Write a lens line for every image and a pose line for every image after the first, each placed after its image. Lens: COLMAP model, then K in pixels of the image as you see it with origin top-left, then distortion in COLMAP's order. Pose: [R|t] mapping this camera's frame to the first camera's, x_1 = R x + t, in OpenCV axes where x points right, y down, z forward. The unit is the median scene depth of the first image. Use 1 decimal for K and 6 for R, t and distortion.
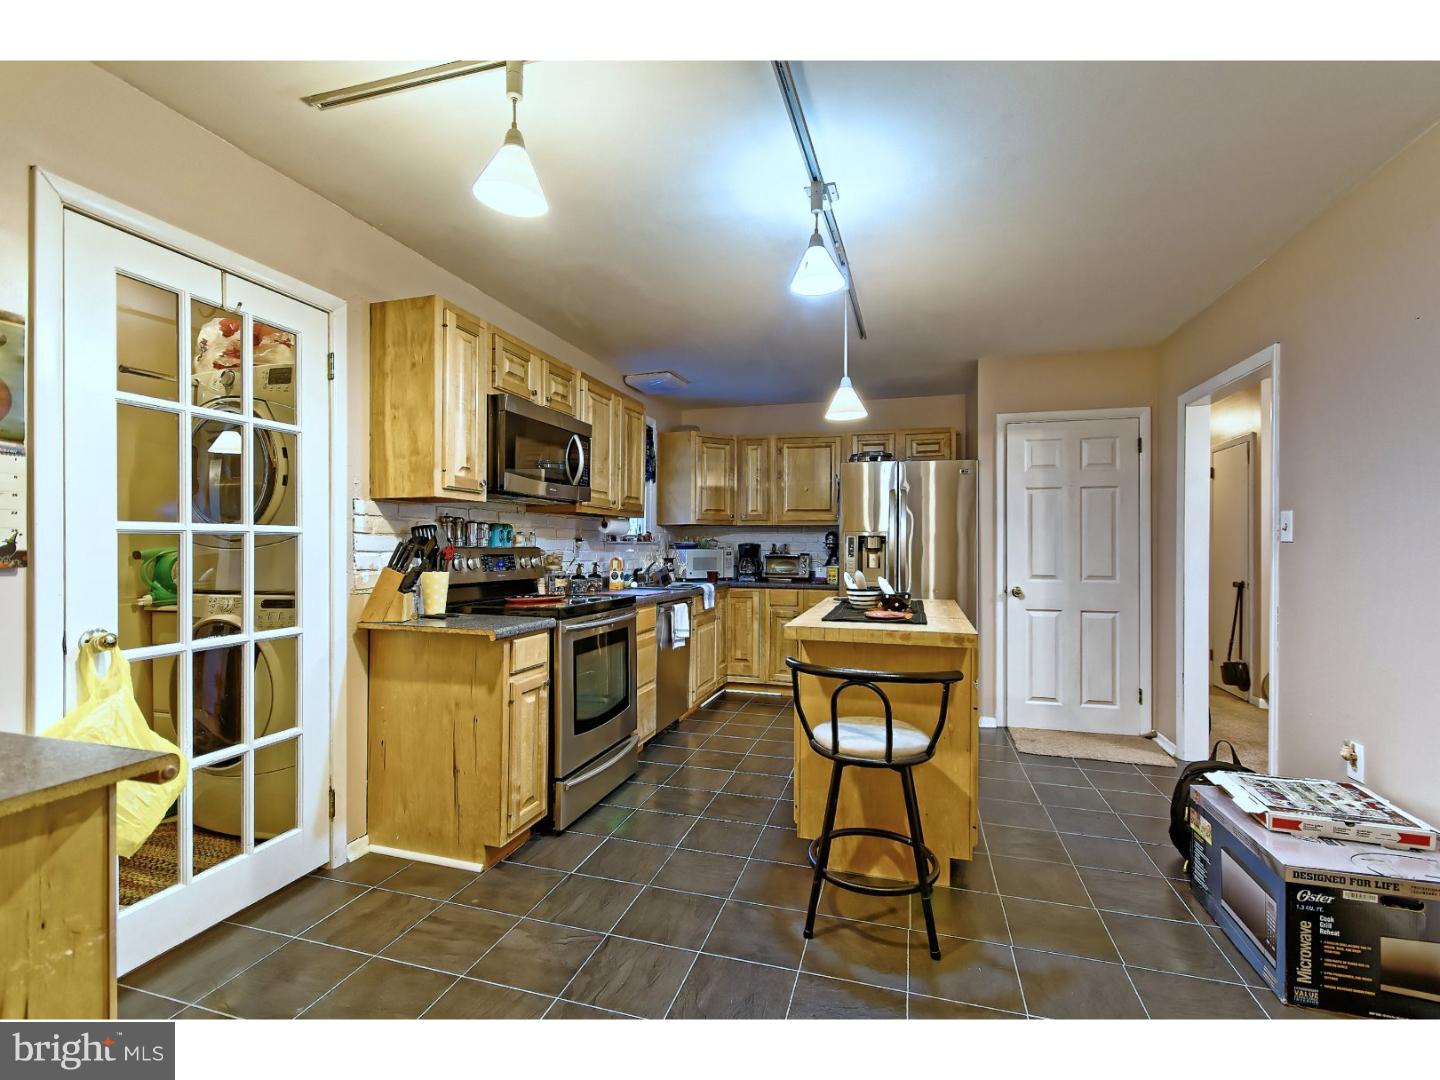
lens RADIAL K [[647.0, 0, 720.0], [0, 647.0, 540.0], [0, 0, 1]] dist [-0.001937, -0.000605]
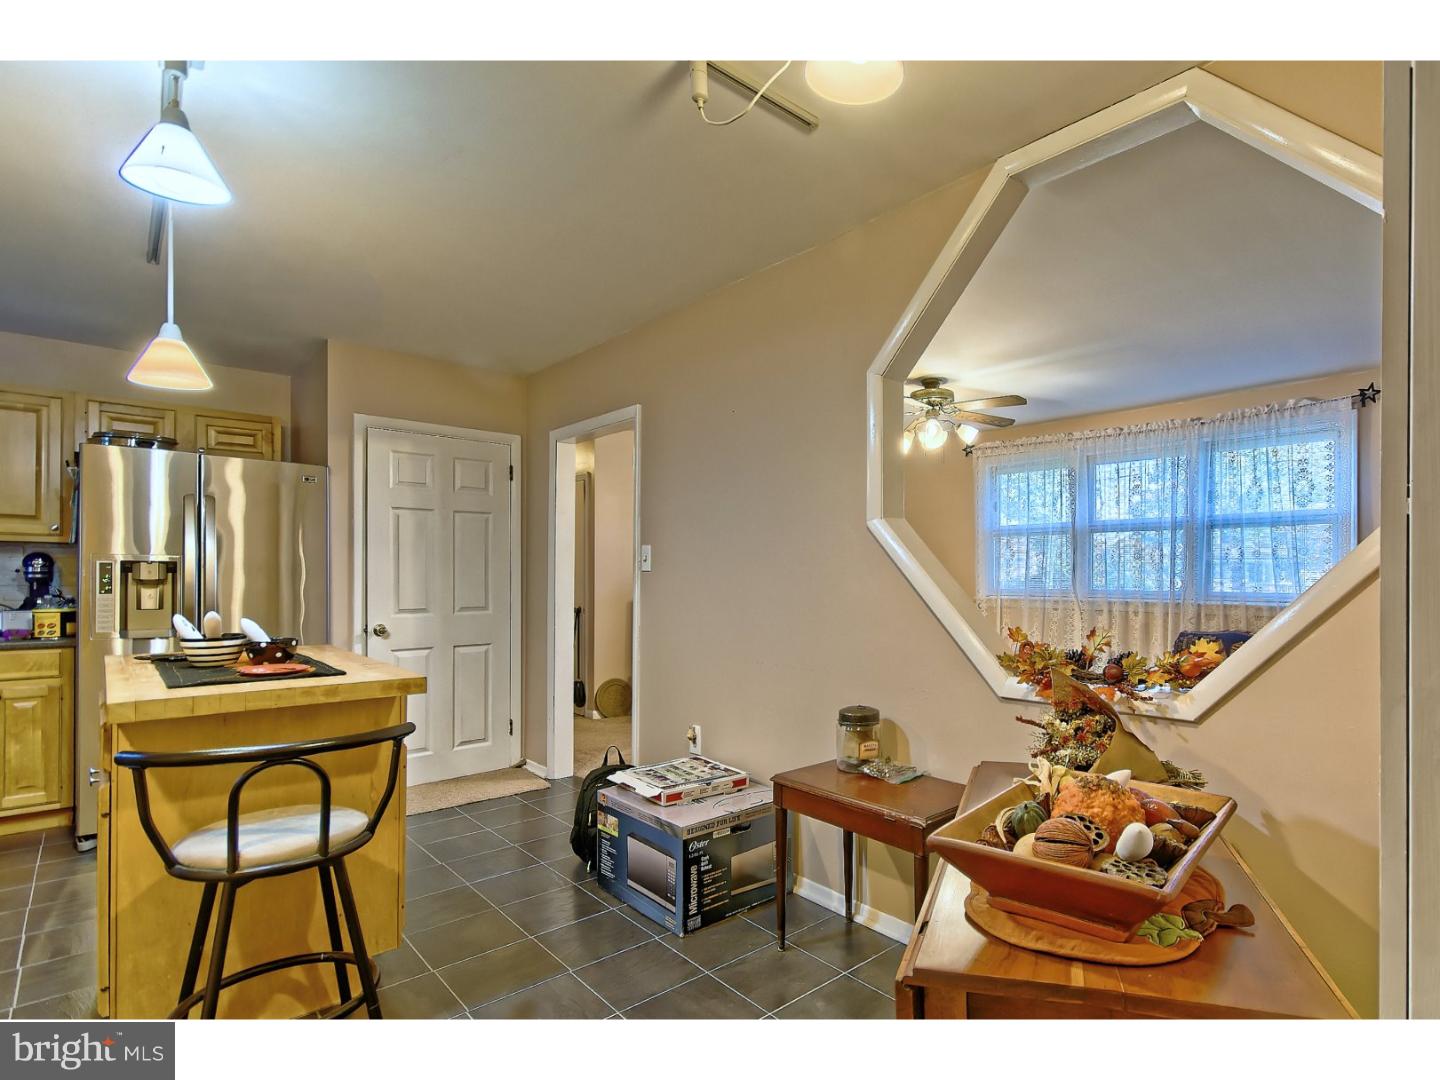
lens RADIAL K [[733.7, 0, 851.2], [0, 733.7, 575.9], [0, 0, 1]] dist [-0.002362, -0.001184]
pose [[0.465803, -0.003200, 0.884883, -0.112980], [-0.005405, 0.999965, 0.006461, 0.000426], [-0.884872, -0.007792, 0.465769, 0.020522]]
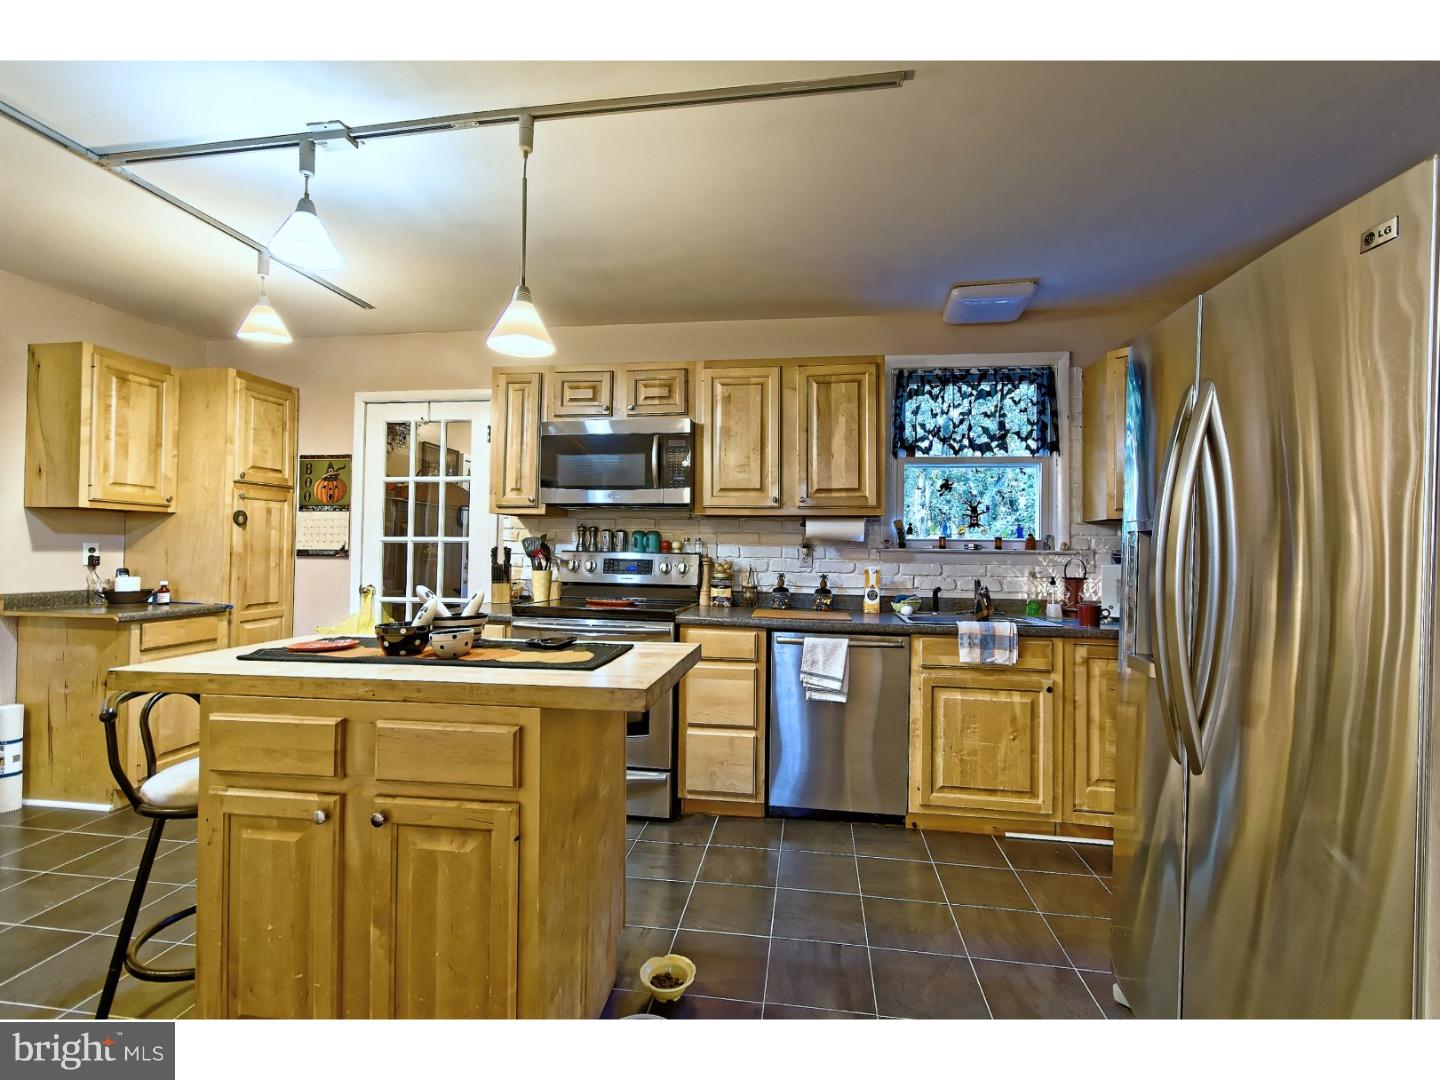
lens RADIAL K [[647.0, 0, 720.0], [0, 647.0, 540.0], [0, 0, 1]] dist [-0.001937, -0.000605]
pose [[0.140988, -0.015116, -0.989896, 0.662289], [-0.004209, 0.999865, -0.015868, 0.006133], [0.990002, 0.006404, 0.140905, 0.864810]]
